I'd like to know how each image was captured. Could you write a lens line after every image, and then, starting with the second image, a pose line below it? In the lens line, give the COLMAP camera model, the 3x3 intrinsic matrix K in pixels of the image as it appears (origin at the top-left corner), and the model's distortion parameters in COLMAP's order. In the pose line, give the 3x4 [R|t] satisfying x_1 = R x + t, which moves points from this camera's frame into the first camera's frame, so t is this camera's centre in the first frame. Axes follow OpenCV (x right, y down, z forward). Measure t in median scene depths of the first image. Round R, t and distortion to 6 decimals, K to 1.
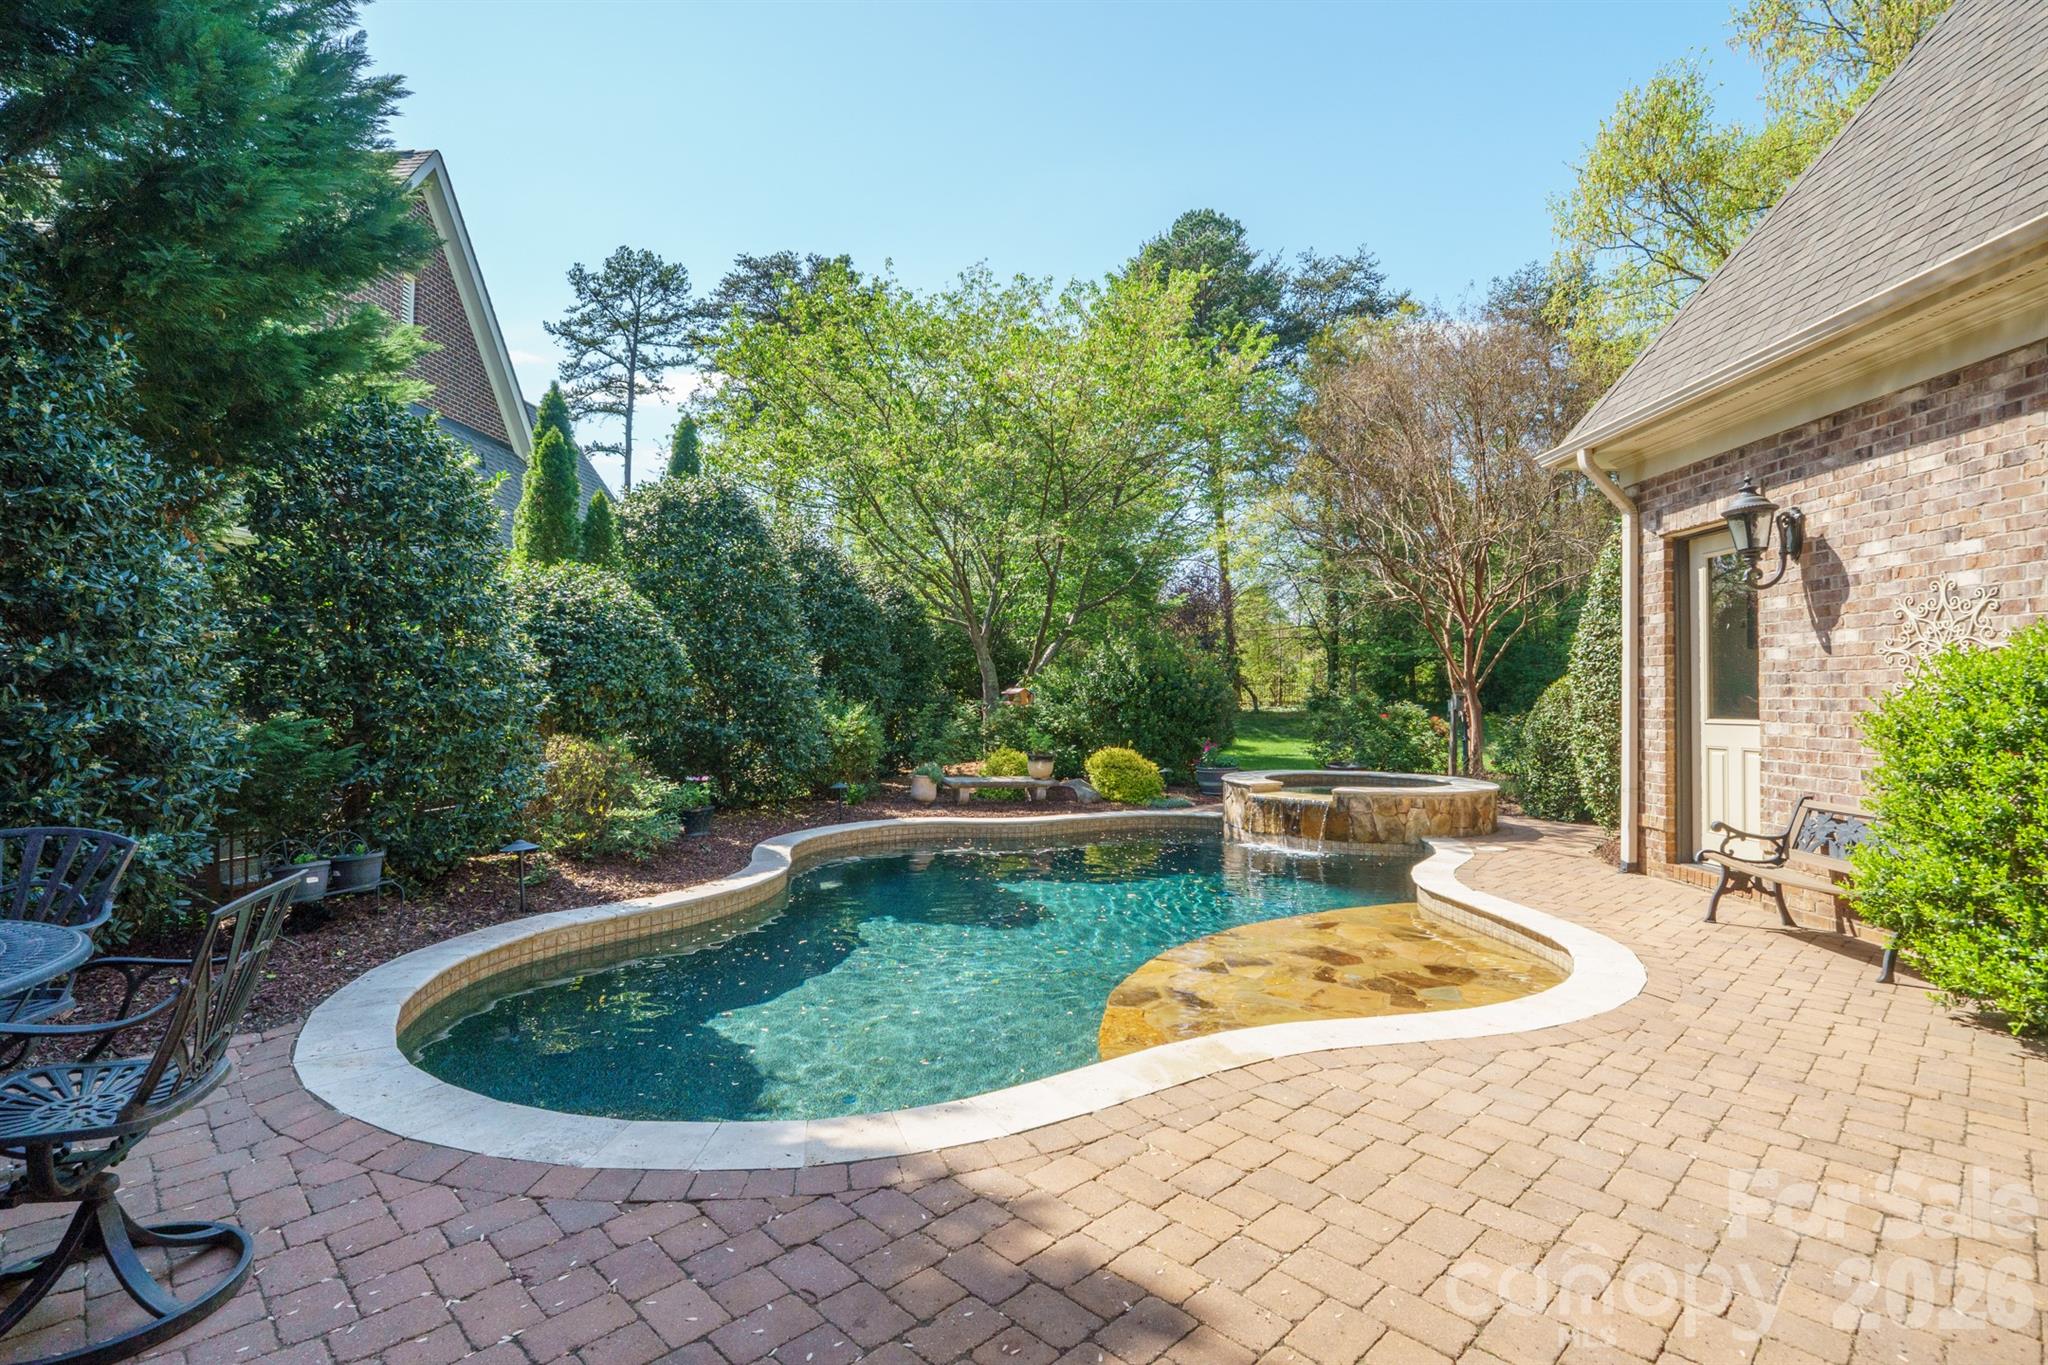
lens RADIAL K [[1015.1, 0, 1027.5], [0, 1015.1, 675.1], [0, 0, 1]] dist [0.000942, 0.000210]
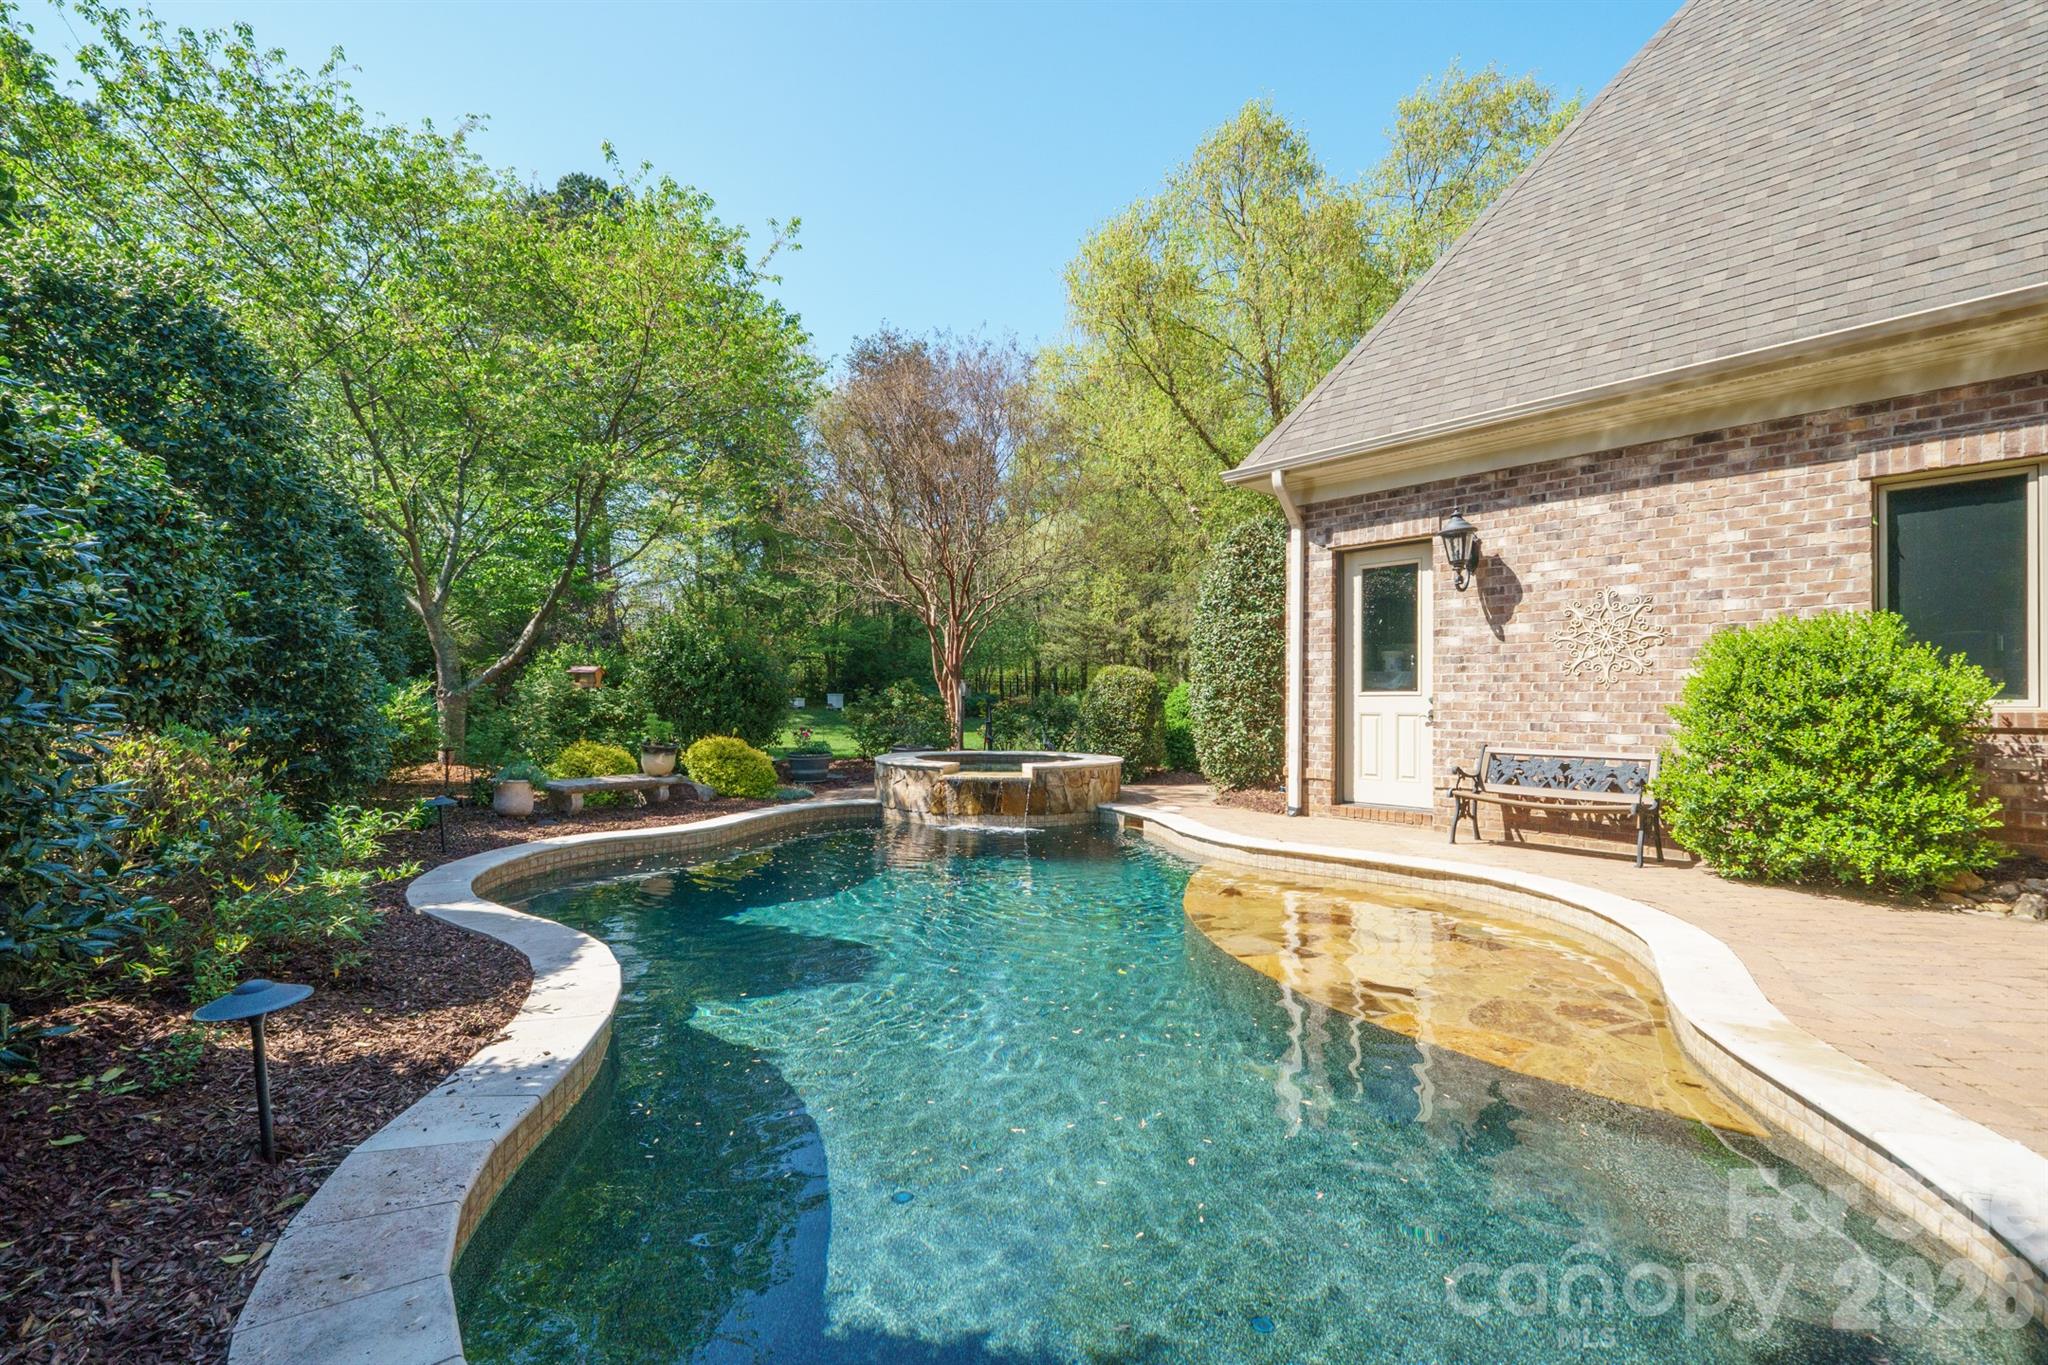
lens RADIAL K [[883.9, 0, 1024.4], [0, 883.9, 702.0], [0, 0, 1]] dist [-0.002309, -0.000064]
pose [[0.732176, -0.003438, 0.681107, -0.492788], [-0.014891, 0.999667, 0.021053, 0.044866], [-0.680953, -0.025557, 0.731881, 0.538505]]
